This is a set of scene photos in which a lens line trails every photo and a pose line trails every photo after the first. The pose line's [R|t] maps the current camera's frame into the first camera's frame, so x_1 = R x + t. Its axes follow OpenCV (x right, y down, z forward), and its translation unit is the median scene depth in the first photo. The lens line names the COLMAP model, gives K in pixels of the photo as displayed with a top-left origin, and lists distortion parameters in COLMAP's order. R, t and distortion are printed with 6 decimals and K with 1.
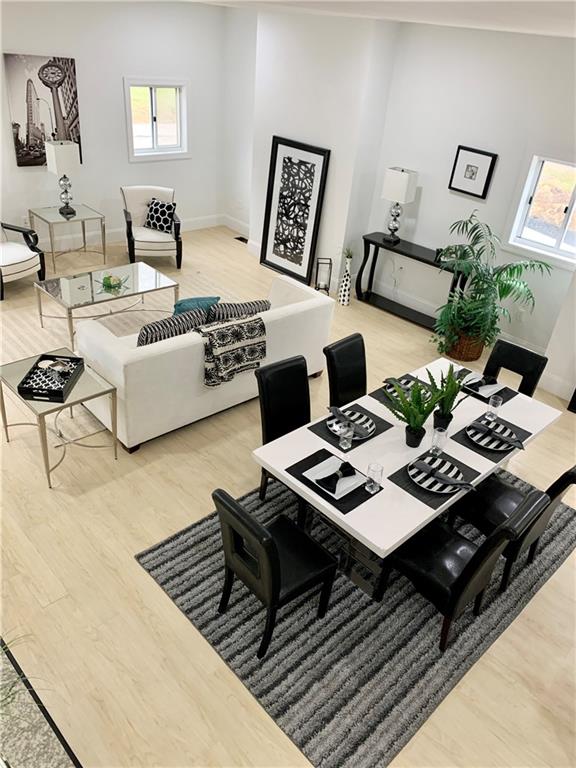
lens RADIAL K [[579.1, 0, 282.6], [0, 579.1, 381.8], [0, 0, 1]] dist [0.051106, -0.018497]
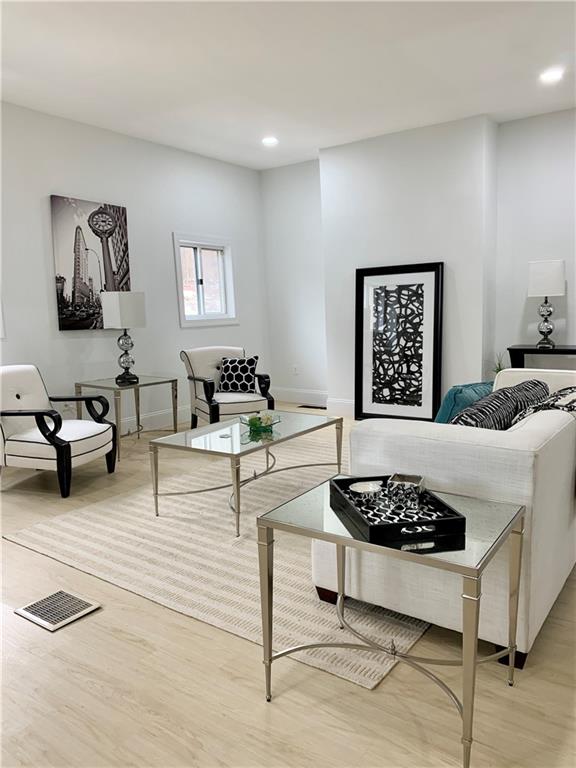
lens RADIAL K [[579.1, 0, 295.1], [0, 579.1, 390.1], [0, 0, 1]] dist [0.051106, -0.018497]
pose [[0.967460, -0.148310, 0.205003, -0.307891], [0.215419, 0.907794, -0.359868, 0.031800], [-0.132728, 0.392319, 0.910203, 0.298549]]
